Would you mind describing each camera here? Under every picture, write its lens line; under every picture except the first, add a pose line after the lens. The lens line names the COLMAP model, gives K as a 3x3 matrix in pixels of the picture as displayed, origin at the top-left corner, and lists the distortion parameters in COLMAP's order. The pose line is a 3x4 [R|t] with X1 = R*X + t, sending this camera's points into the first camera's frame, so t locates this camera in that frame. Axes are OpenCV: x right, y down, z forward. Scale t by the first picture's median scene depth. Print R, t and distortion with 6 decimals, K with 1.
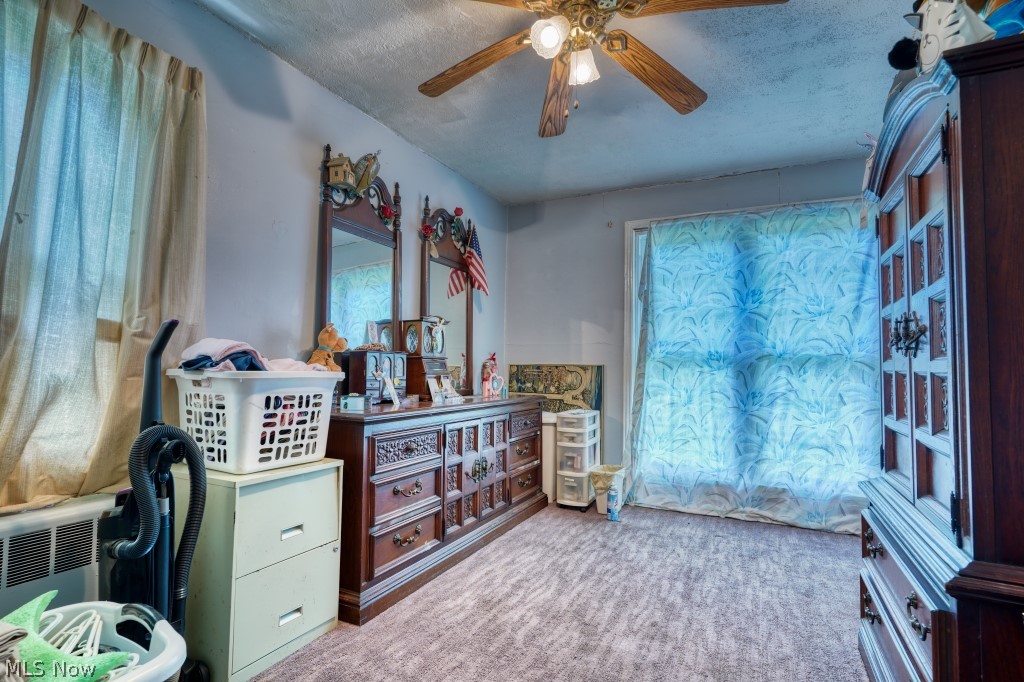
lens RADIAL K [[490.5, 0, 512.7], [0, 490.5, 339.3], [0, 0, 1]] dist [-0.006117, 0.003917]
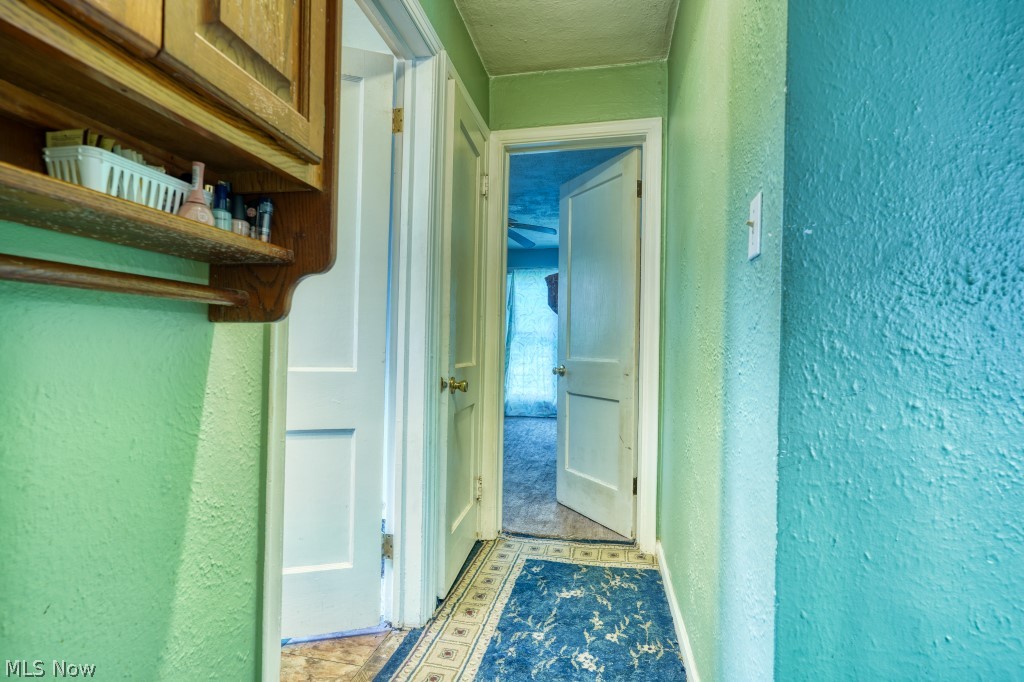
lens RADIAL K [[490.5, 0, 512.6], [0, 490.5, 338.8], [0, 0, 1]] dist [-0.006117, 0.003917]
pose [[0.958763, 0.001290, 0.284204, -0.281078], [-0.010968, 0.999413, 0.032466, -0.031704], [-0.283995, -0.034244, 0.958214, -0.883285]]
